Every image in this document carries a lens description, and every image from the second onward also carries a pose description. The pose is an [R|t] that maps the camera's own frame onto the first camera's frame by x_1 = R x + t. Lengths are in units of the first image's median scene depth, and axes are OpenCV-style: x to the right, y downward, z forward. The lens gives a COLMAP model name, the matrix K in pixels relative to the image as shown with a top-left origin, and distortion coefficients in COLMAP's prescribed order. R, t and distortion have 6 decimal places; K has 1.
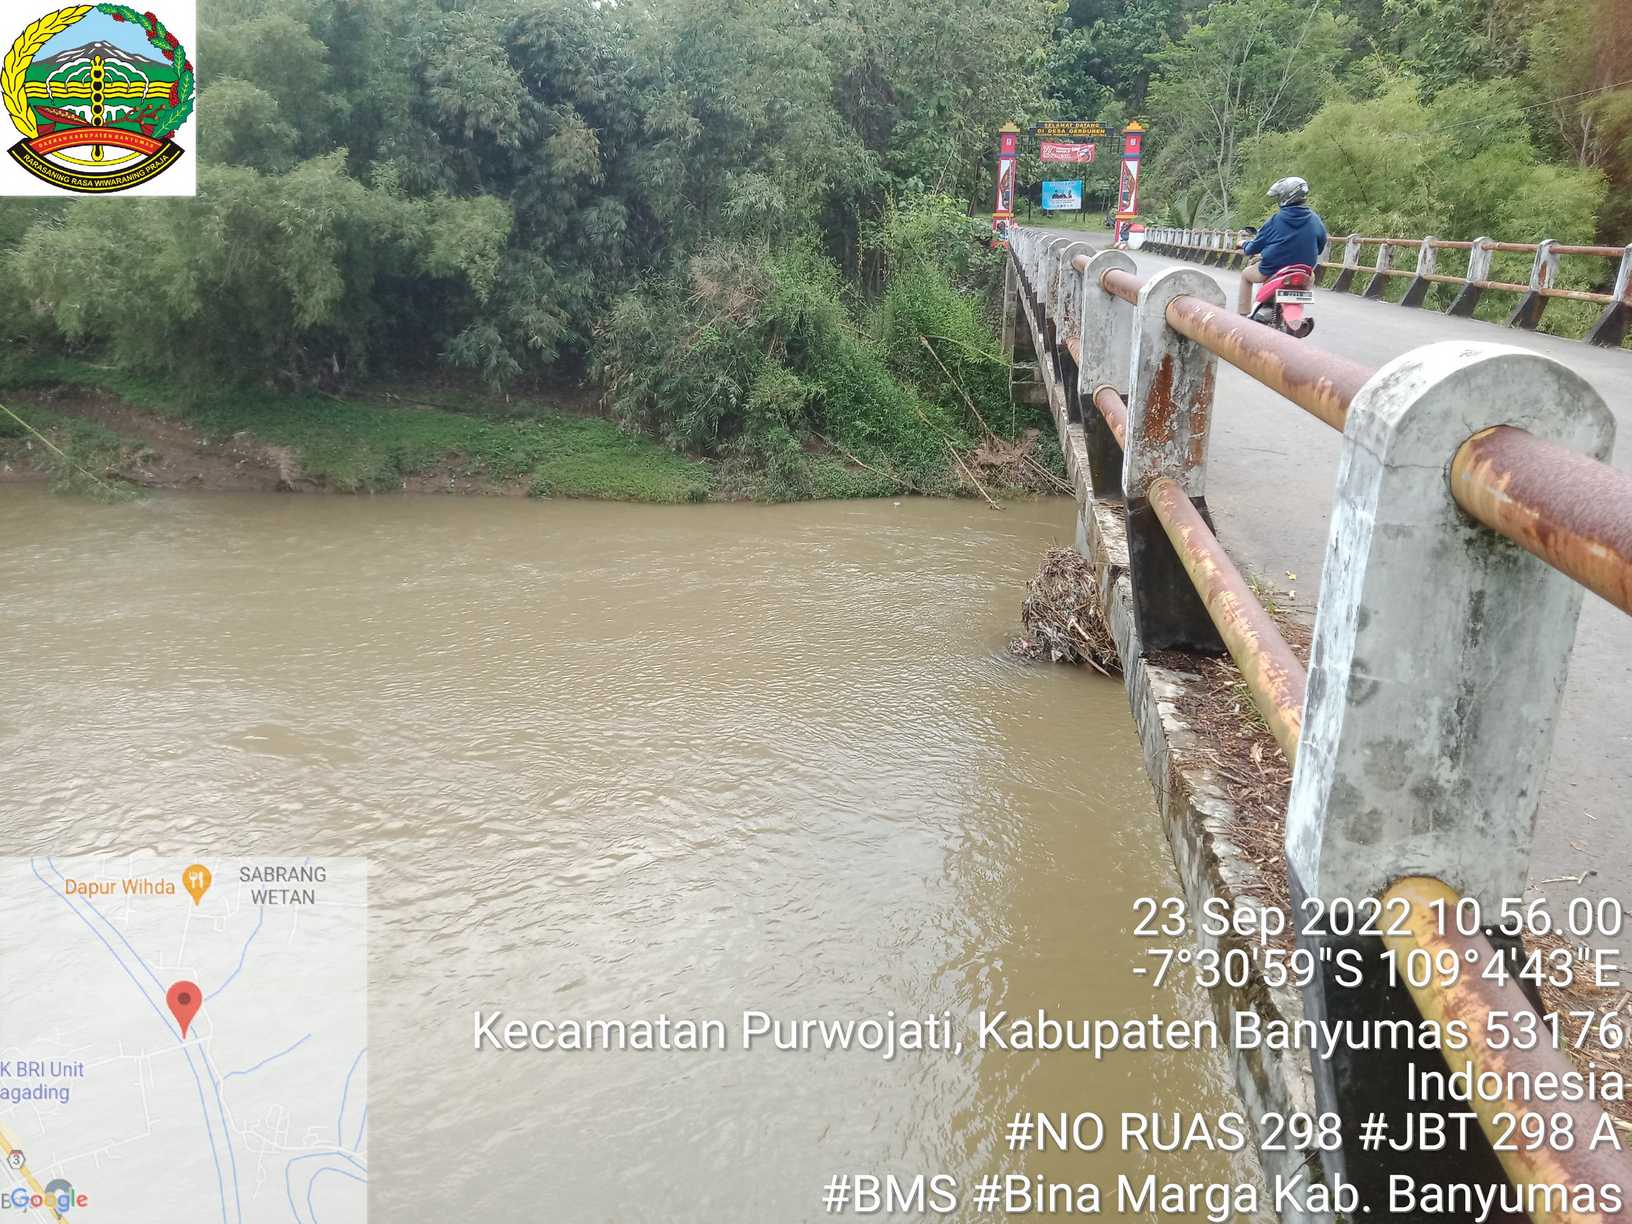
lens RADIAL K [[1188.5, 0, 810.6], [0, 1188.5, 654.0], [0, 0, 1]] dist [0.003594, 0.001482]
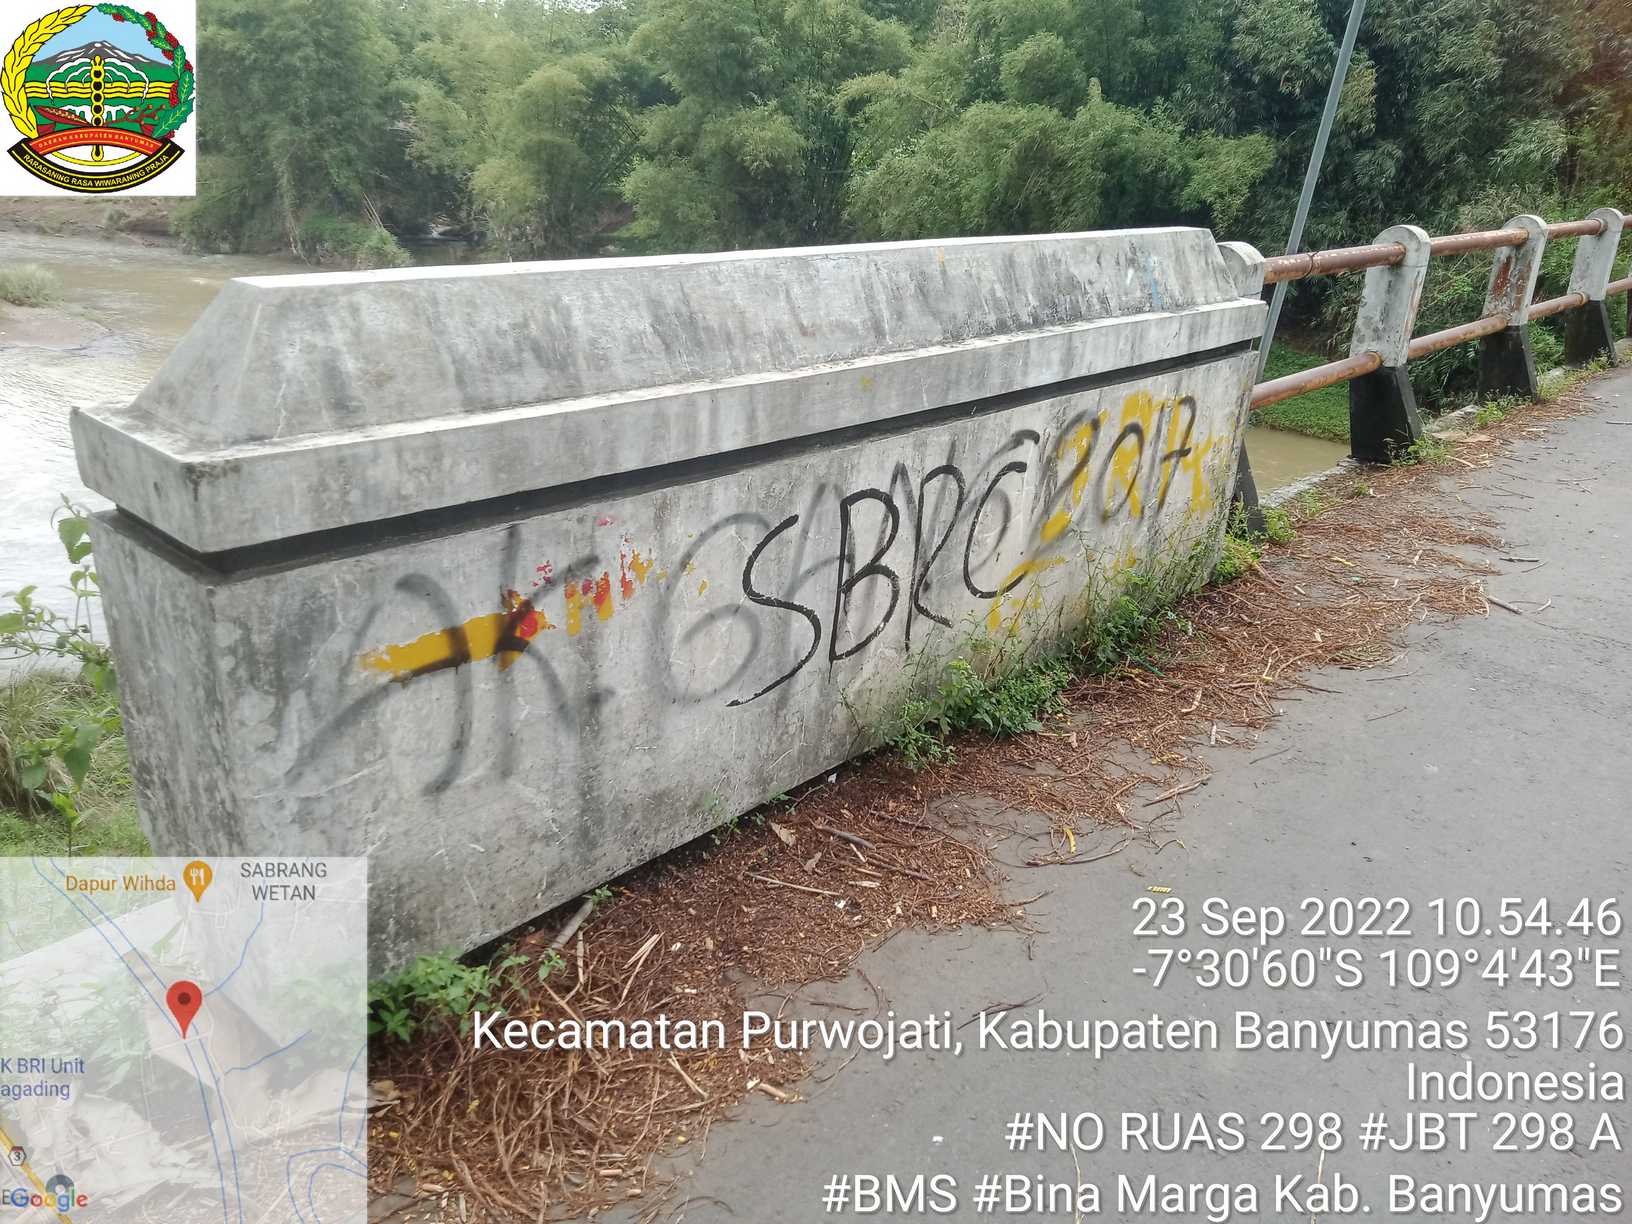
lens RADIAL K [[1204.6, 0, 816.0], [0, 1204.6, 612.0], [0, 0, 1]] dist [0.005940, 0.000790]
pose [[0.831713, 0.226679, -0.506823, 0.037403], [-0.219892, 0.972699, 0.074194, 0.035990], [0.509804, 0.049738, 0.858852, -0.109263]]
